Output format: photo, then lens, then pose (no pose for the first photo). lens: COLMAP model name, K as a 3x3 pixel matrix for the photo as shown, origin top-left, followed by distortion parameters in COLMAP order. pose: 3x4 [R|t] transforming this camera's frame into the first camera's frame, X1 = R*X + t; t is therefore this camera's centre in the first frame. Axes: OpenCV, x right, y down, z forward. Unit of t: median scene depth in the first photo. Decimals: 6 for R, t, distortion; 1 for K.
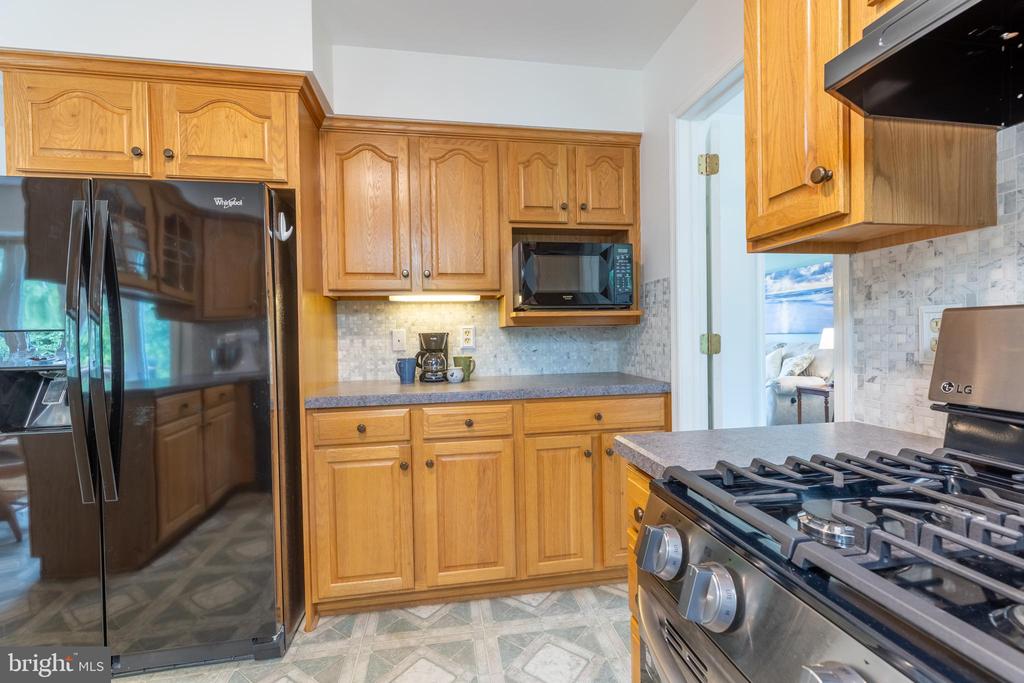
lens RADIAL K [[457.0, 0, 516.6], [0, 457.0, 341.6], [0, 0, 1]] dist [0.003362, 0.000040]
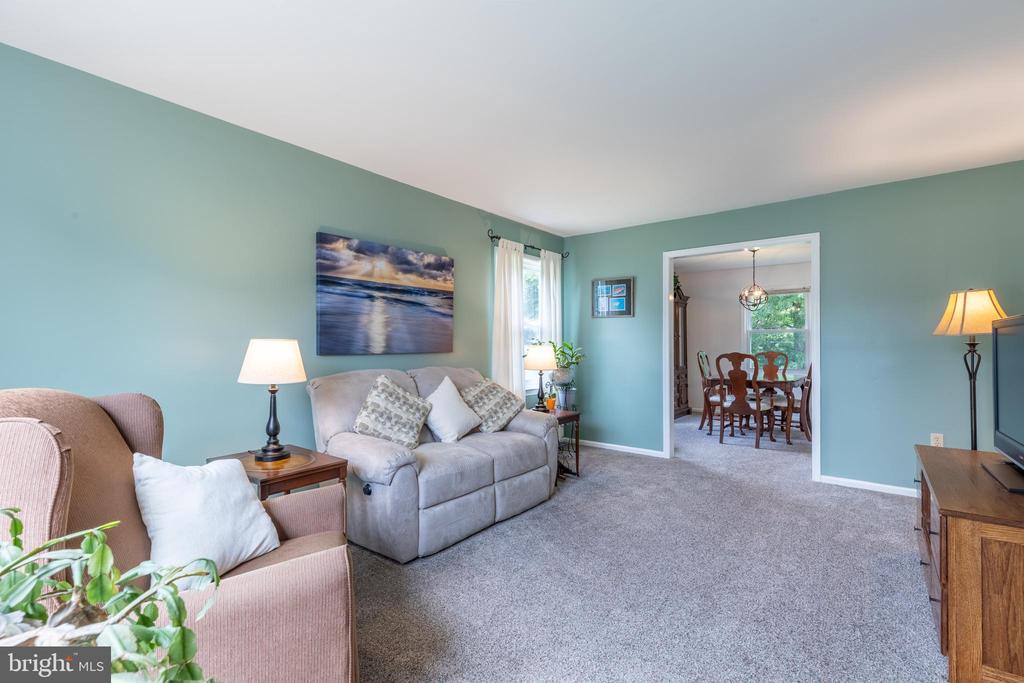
lens RADIAL K [[457.0, 0, 516.6], [0, 457.0, 341.6], [0, 0, 1]] dist [0.003362, 0.000040]
pose [[-0.671506, 0.022801, 0.740649, 0.051850], [0.022581, 0.999692, -0.010303, -0.024313], [-0.740655, 0.009806, -0.671814, 1.316654]]
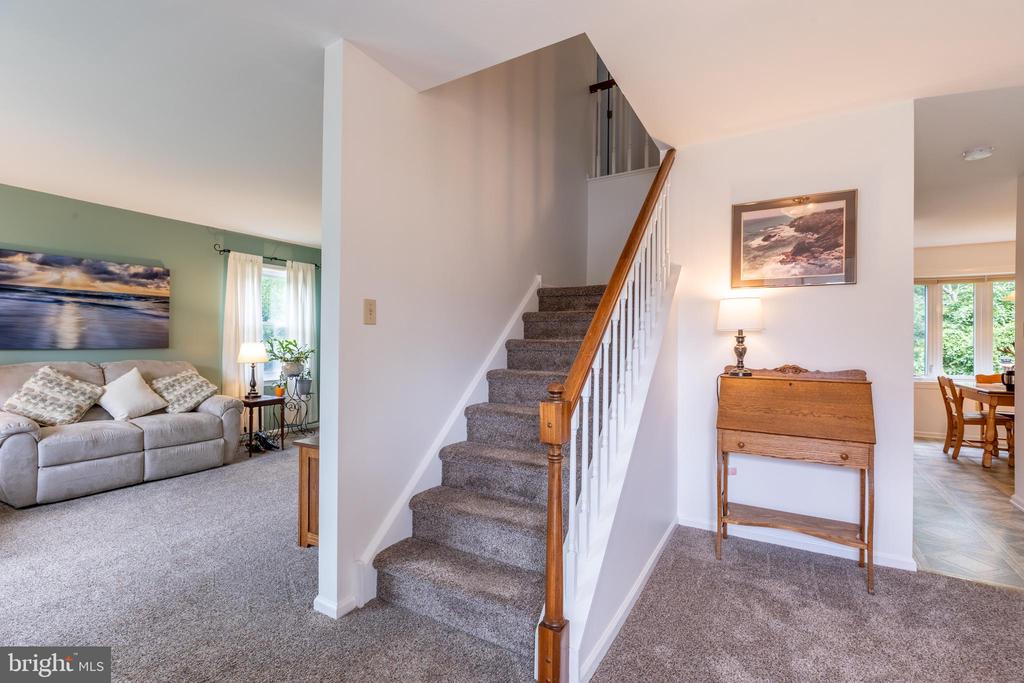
lens RADIAL K [[457.0, 0, 516.6], [0, 457.0, 341.6], [0, 0, 1]] dist [0.003362, 0.000040]
pose [[-0.762507, 0.015712, 0.646789, -0.383640], [0.018435, 0.999827, -0.002556, -0.015369], [-0.646717, 0.009975, -0.762664, 1.143317]]
